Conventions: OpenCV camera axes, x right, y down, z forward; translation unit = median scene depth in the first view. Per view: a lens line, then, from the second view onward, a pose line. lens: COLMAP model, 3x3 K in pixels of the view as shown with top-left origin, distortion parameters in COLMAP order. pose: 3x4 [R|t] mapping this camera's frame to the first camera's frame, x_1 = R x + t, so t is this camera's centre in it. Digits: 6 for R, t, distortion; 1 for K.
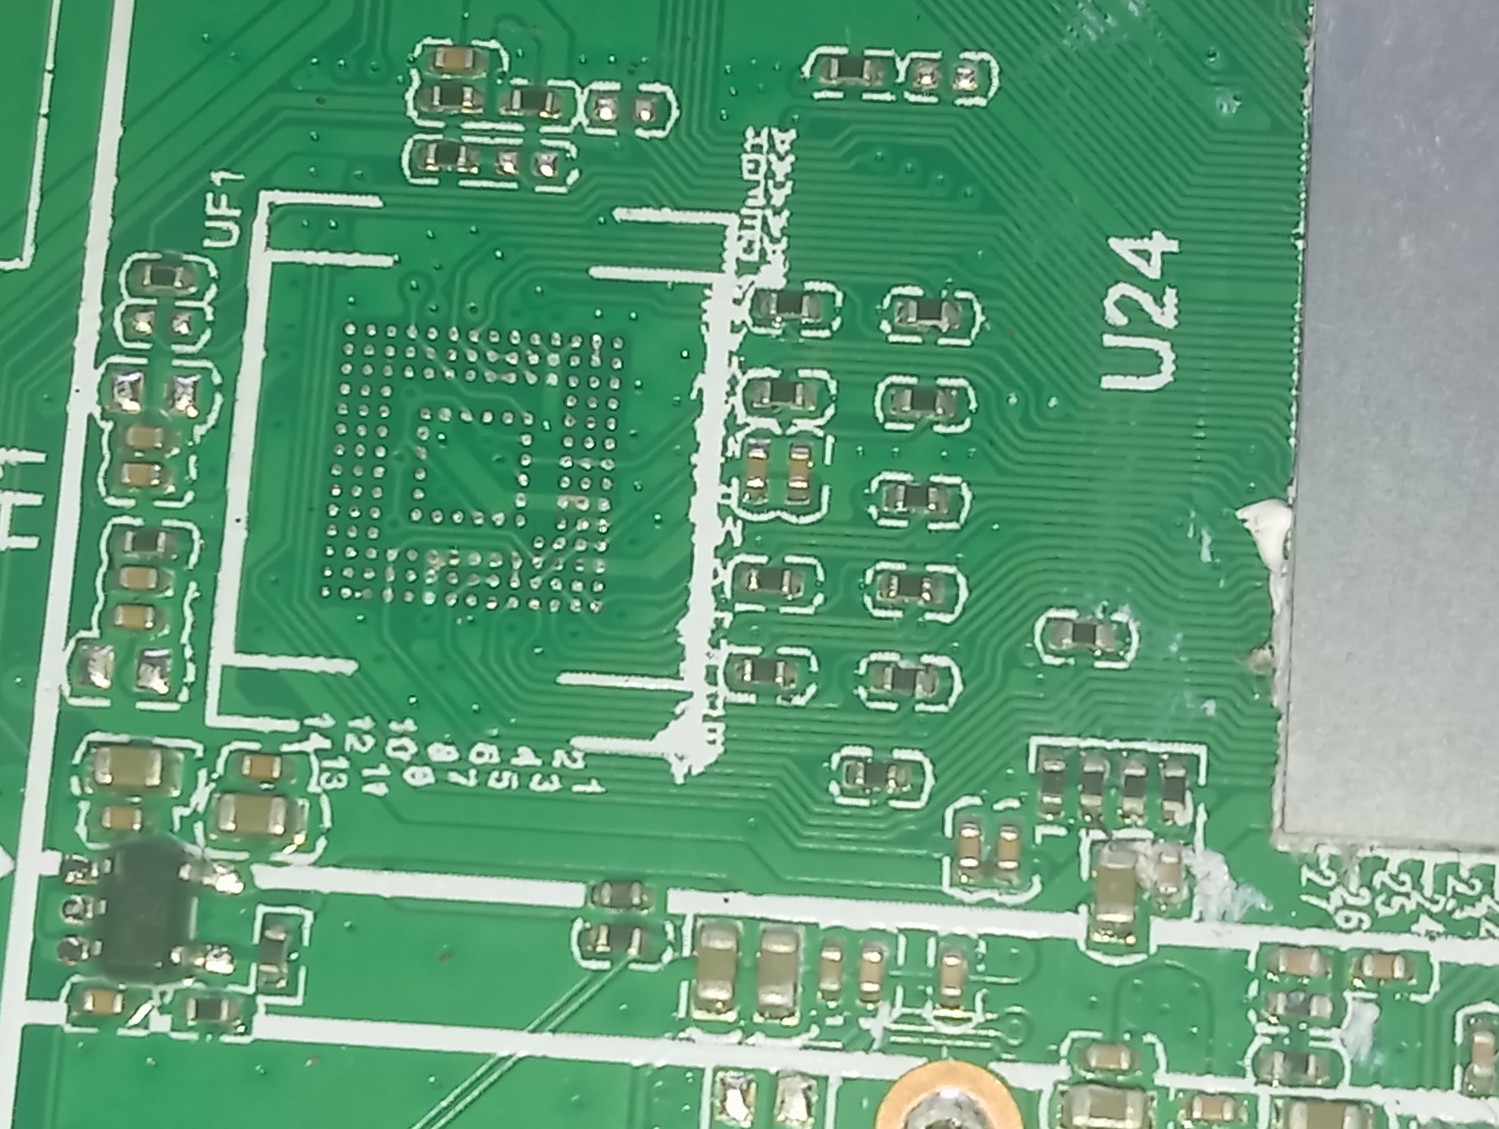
lens RADIAL K [[1255.6, 0, 747.4], [0, 1255.6, 564.6], [0, 0, 1]] dist [-0.017797, -0.093145]
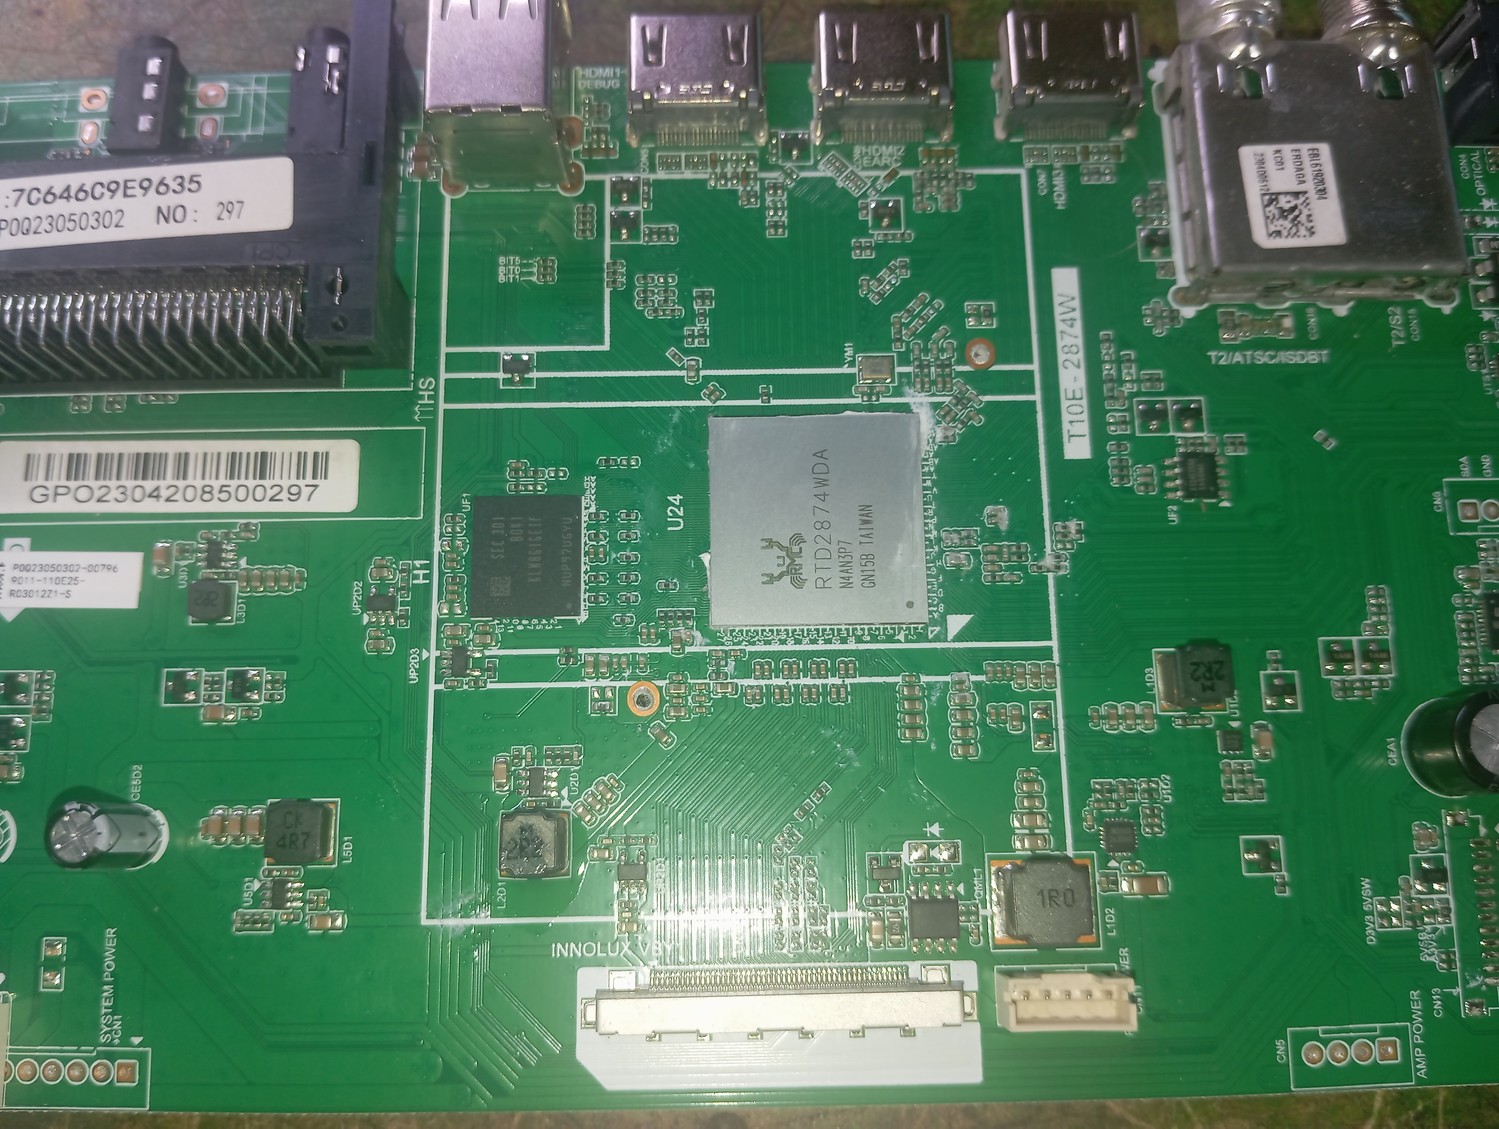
lens RADIAL K [[1255.6, 0, 730.8], [0, 1255.6, 524.2], [0, 0, 1]] dist [-0.017797, -0.093145]
pose [[0.995875, -0.067957, 0.060115, 0.241914], [0.070417, 0.996723, -0.039797, 0.033364], [-0.057214, 0.043866, 0.997398, -3.536120]]
